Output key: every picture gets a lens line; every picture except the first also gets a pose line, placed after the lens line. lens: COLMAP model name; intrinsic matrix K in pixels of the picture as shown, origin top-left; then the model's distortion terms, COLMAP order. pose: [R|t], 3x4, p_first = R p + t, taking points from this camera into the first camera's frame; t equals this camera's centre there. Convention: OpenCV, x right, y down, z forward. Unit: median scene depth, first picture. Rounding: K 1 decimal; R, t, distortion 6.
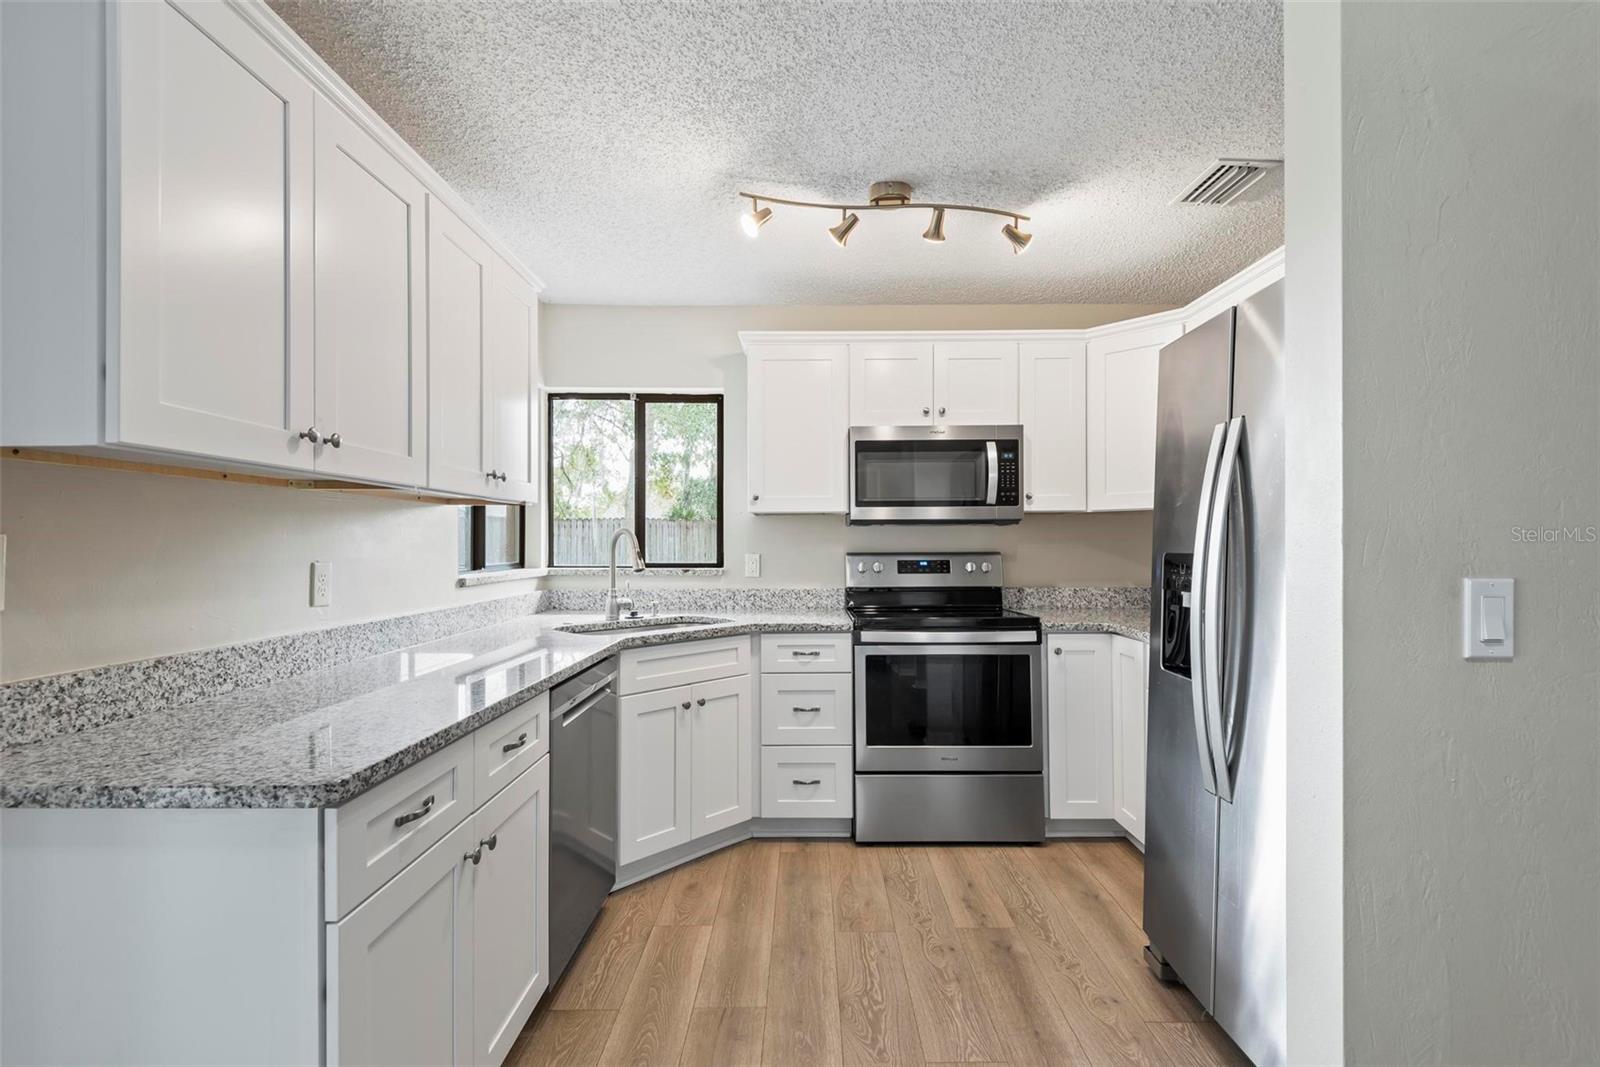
lens RADIAL K [[725.6, 0, 805.6], [0, 725.6, 540.8], [0, 0, 1]] dist [0.026186, -0.016277]
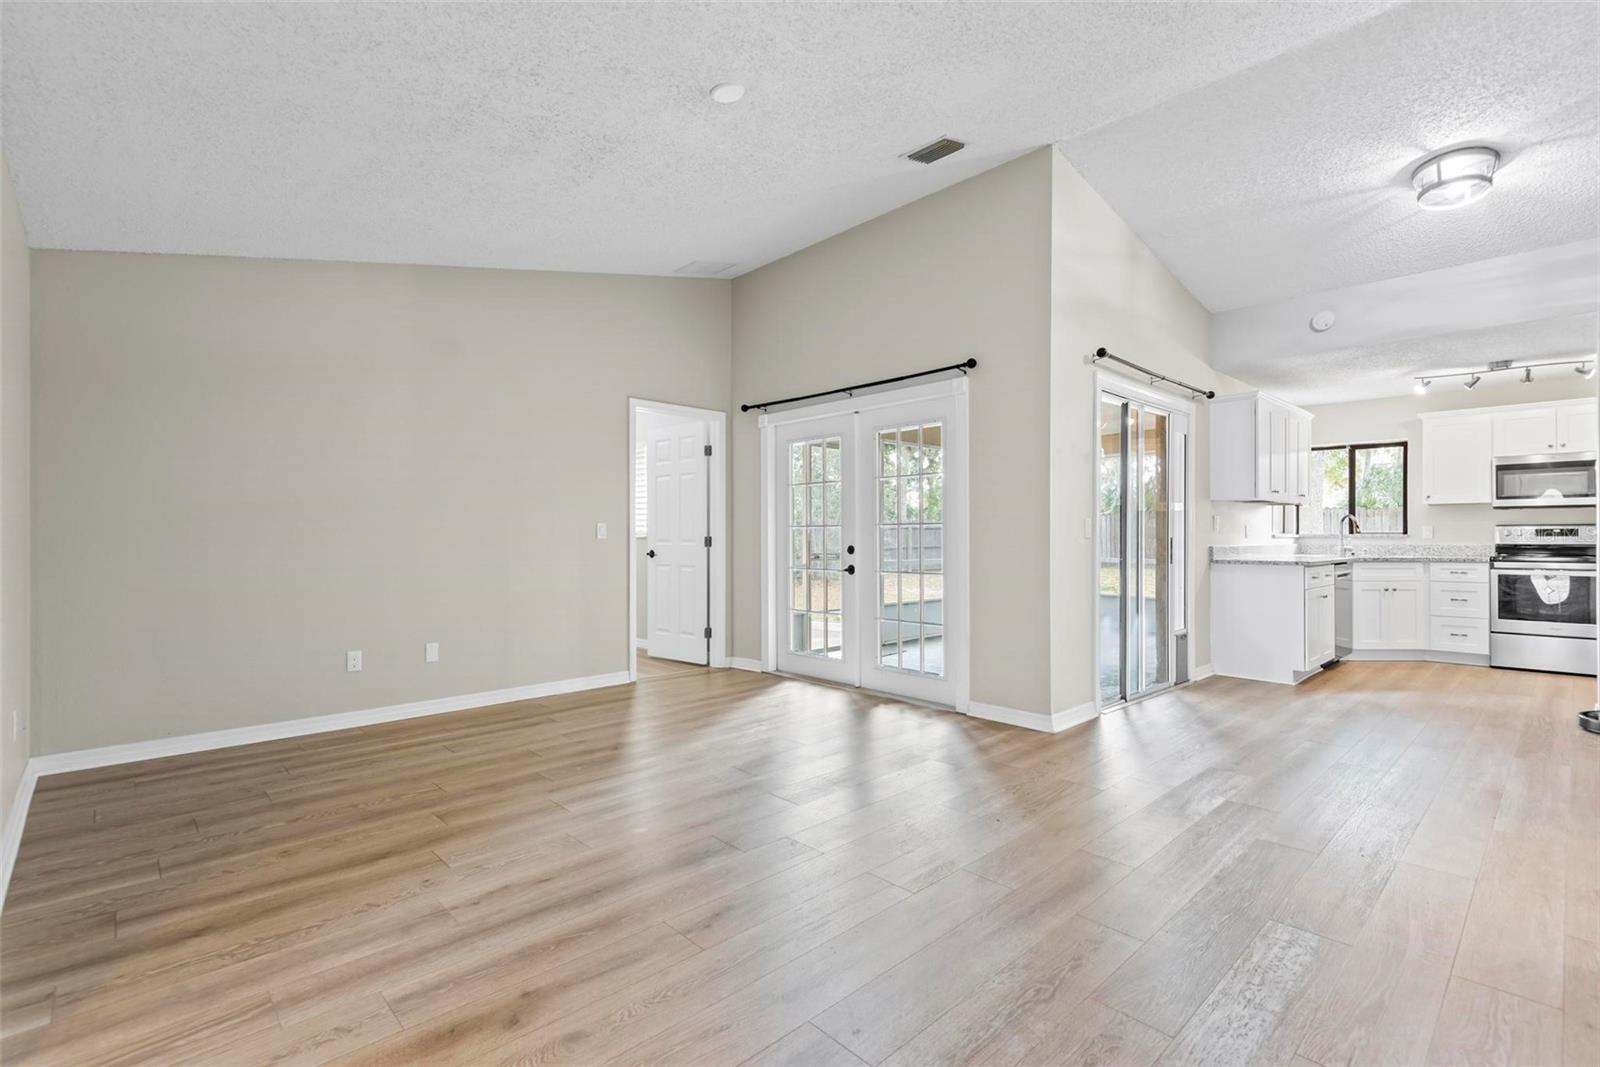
lens RADIAL K [[725.6, 0, 805.0], [0, 725.6, 533.0], [0, 0, 1]] dist [0.026186, -0.016277]
pose [[0.690142, -0.002219, -0.723670, 0.225994], [0.002413, 0.999997, -0.000765, 0.040453], [0.723670, -0.001218, 0.690145, -1.774901]]
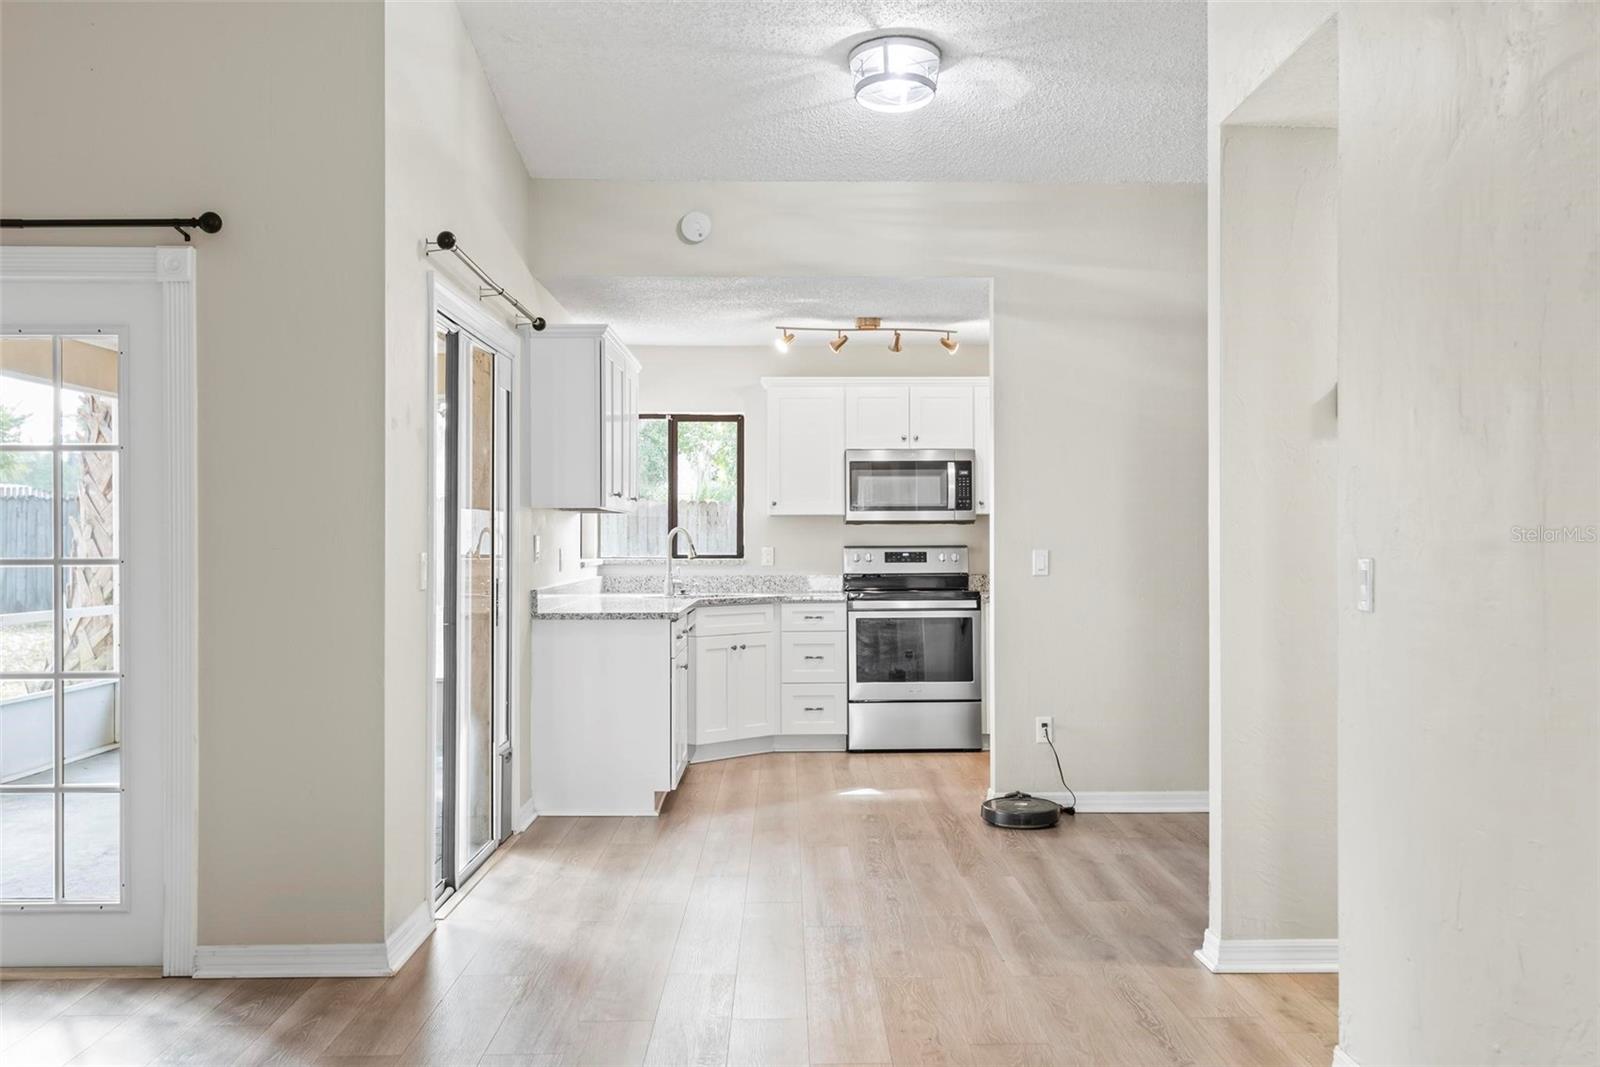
lens RADIAL K [[1552.7, 0, 820.6], [0, 1552.7, 528.2], [0, 0, 1]] dist [-0.002218, 0.000000]
pose [[0.999675, -0.000509, 0.025504, -0.062239], [0.000571, 0.999997, -0.002415, -0.009046], [-0.025502, 0.002429, 0.999672, -1.993152]]
